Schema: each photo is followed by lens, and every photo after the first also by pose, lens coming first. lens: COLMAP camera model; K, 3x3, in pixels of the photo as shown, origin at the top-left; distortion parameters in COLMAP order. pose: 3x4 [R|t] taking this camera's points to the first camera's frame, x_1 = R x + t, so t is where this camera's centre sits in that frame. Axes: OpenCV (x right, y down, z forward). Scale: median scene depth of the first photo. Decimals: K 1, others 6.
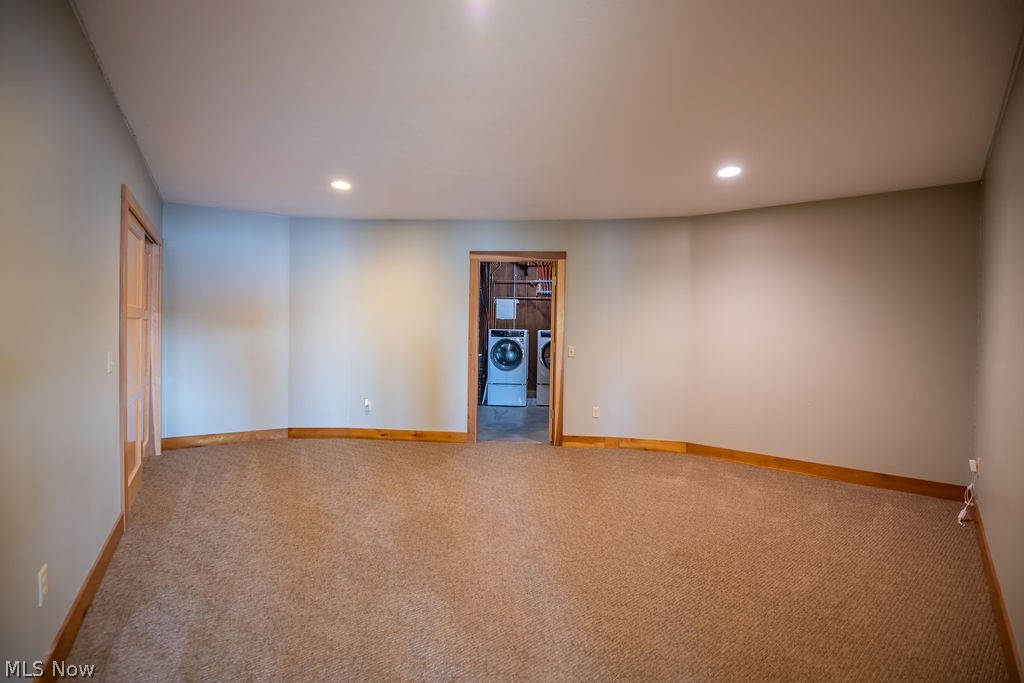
lens RADIAL K [[407.1, 0, 512.1], [0, 407.1, 338.3], [0, 0, 1]] dist [-0.014436, -0.002790]
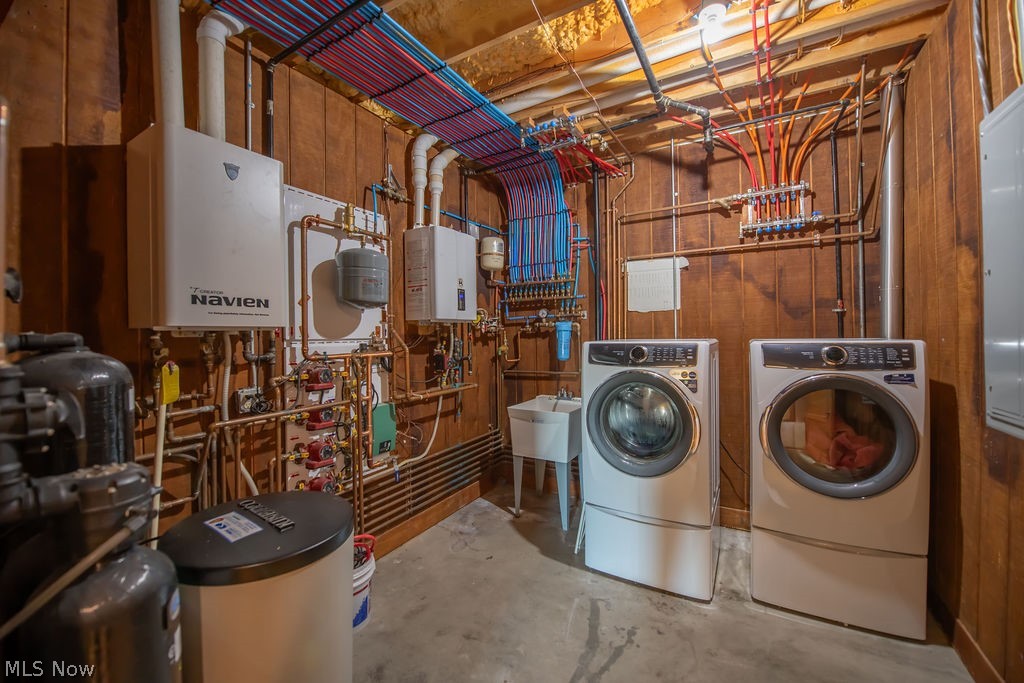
lens RADIAL K [[407.1, 0, 517.8], [0, 407.1, 339.7], [0, 0, 1]] dist [-0.014436, -0.002790]
pose [[0.908073, -0.020866, -0.418291, 0.029880], [0.015091, 0.999740, -0.017110, -0.016593], [0.418540, 0.009224, 0.908152, 0.611117]]
